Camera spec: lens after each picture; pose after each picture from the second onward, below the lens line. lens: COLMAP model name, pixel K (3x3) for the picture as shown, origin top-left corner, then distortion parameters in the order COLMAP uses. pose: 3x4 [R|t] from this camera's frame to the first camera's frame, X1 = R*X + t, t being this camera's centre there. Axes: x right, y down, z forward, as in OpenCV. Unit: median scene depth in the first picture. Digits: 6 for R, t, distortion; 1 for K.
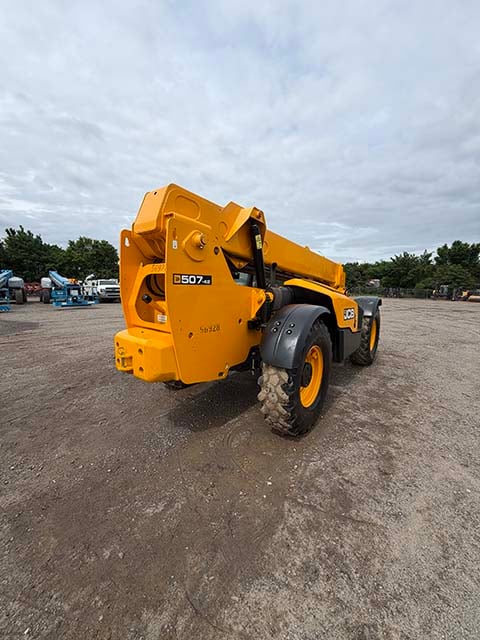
lens RADIAL K [[255.0, 0, 239.6], [0, 255.0, 316.9], [0, 0, 1]] dist [-0.002181, -0.000363]
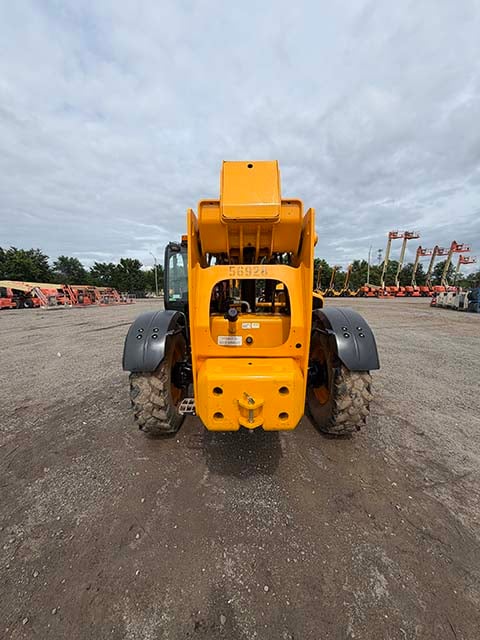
lens RADIAL K [[255.0, 0, 239.6], [0, 255.0, 316.9], [0, 0, 1]] dist [-0.002181, -0.000363]
pose [[0.791602, -0.090318, 0.604325, -0.812449], [0.094833, 0.995191, 0.024513, -0.086625], [-0.603633, 0.037906, 0.796361, 0.468272]]
